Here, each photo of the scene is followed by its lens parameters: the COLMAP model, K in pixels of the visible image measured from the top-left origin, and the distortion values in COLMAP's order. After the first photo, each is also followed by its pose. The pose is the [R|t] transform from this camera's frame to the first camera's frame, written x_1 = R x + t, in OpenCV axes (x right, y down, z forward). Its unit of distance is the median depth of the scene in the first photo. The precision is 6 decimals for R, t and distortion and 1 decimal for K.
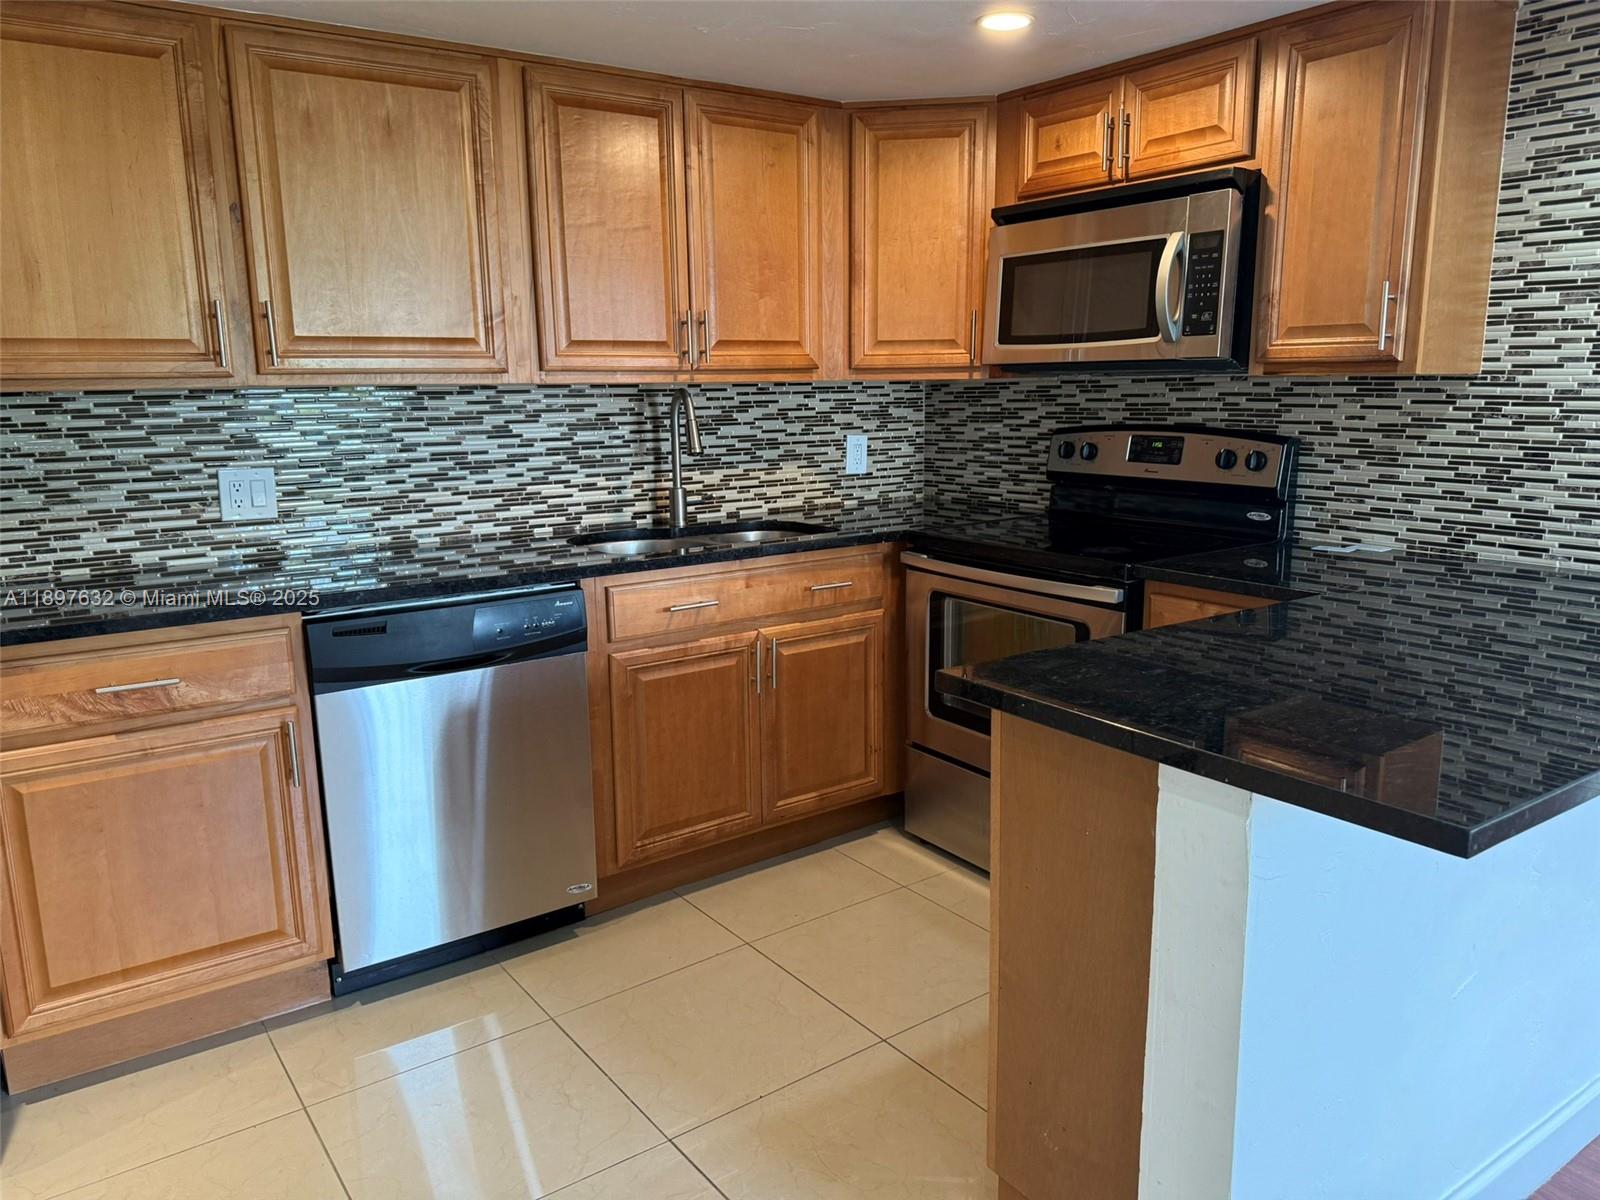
lens RADIAL K [[1135.6, 0, 885.3], [0, 1135.6, 625.9], [0, 0, 1]] dist [0.021634, -0.060984]
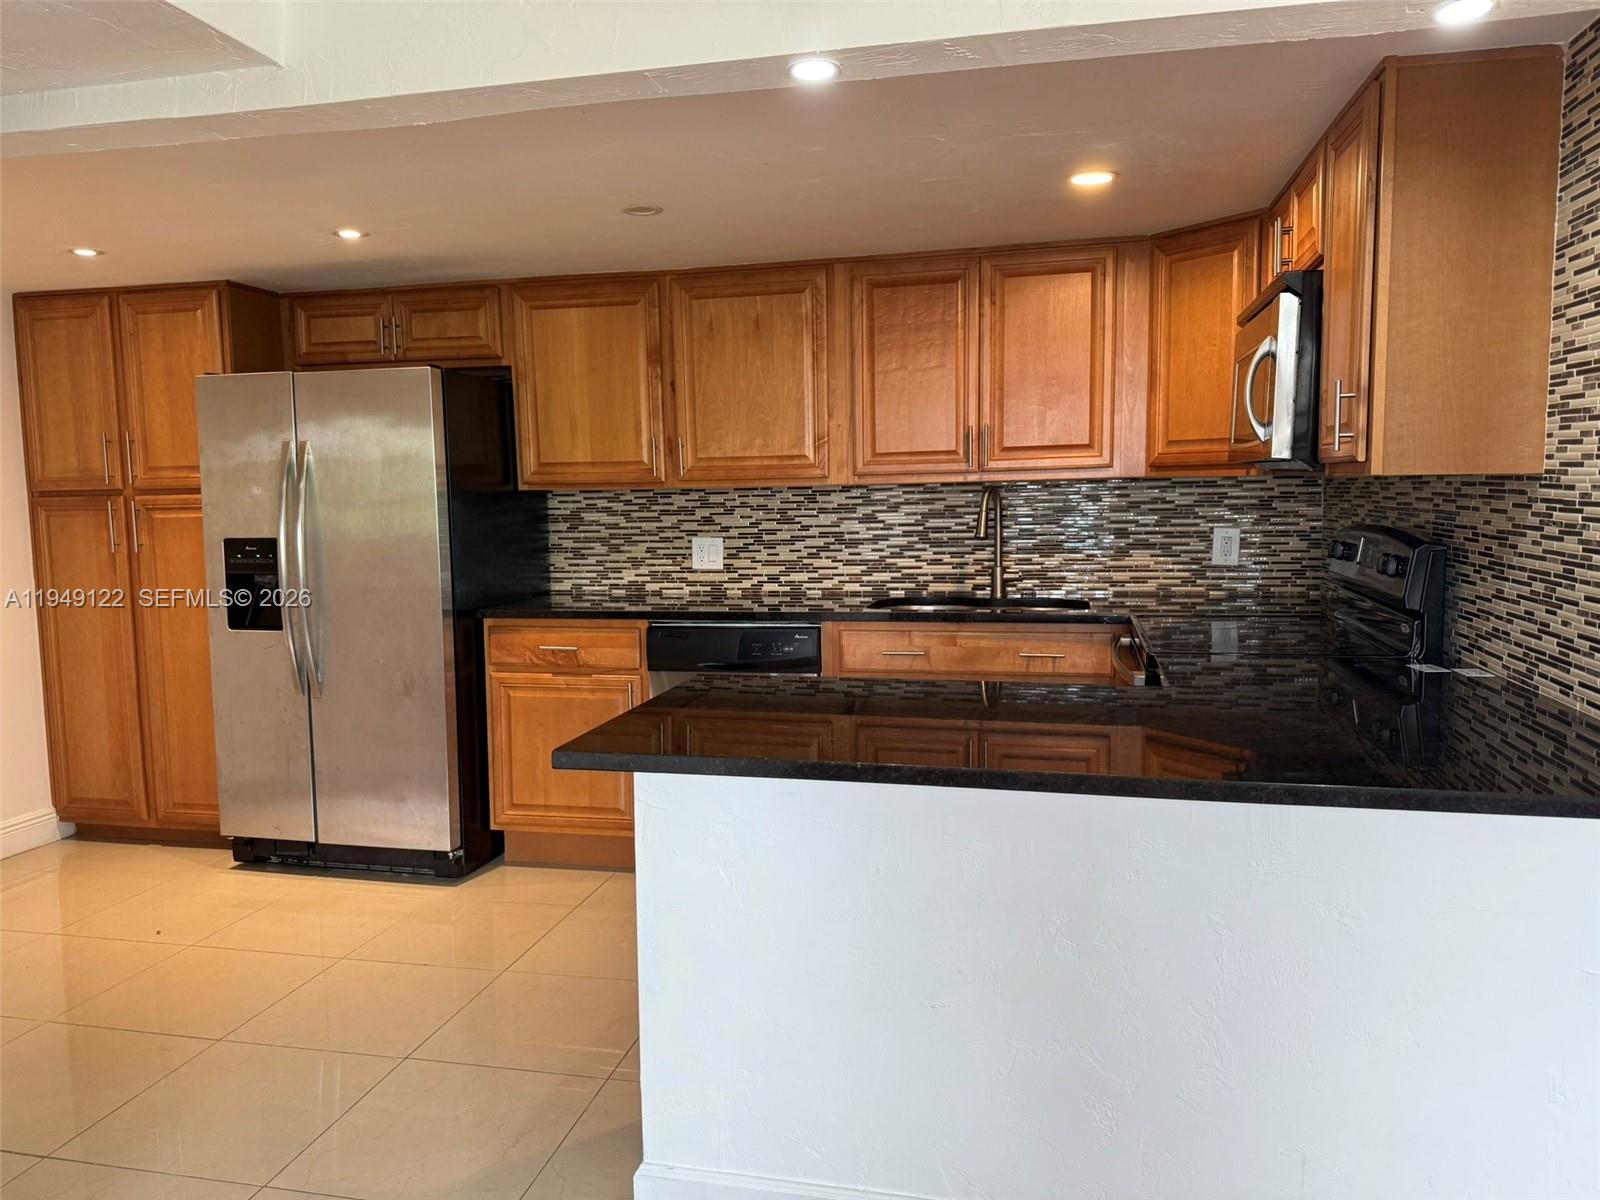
lens RADIAL K [[1135.6, 0, 742.0], [0, 1135.6, 635.3], [0, 0, 1]] dist [0.021634, -0.060984]
pose [[0.631444, 0.099116, -0.769060, 0.655856], [-0.148154, 0.988947, 0.005812, -0.016641], [0.761136, 0.110269, 0.639150, 0.022813]]
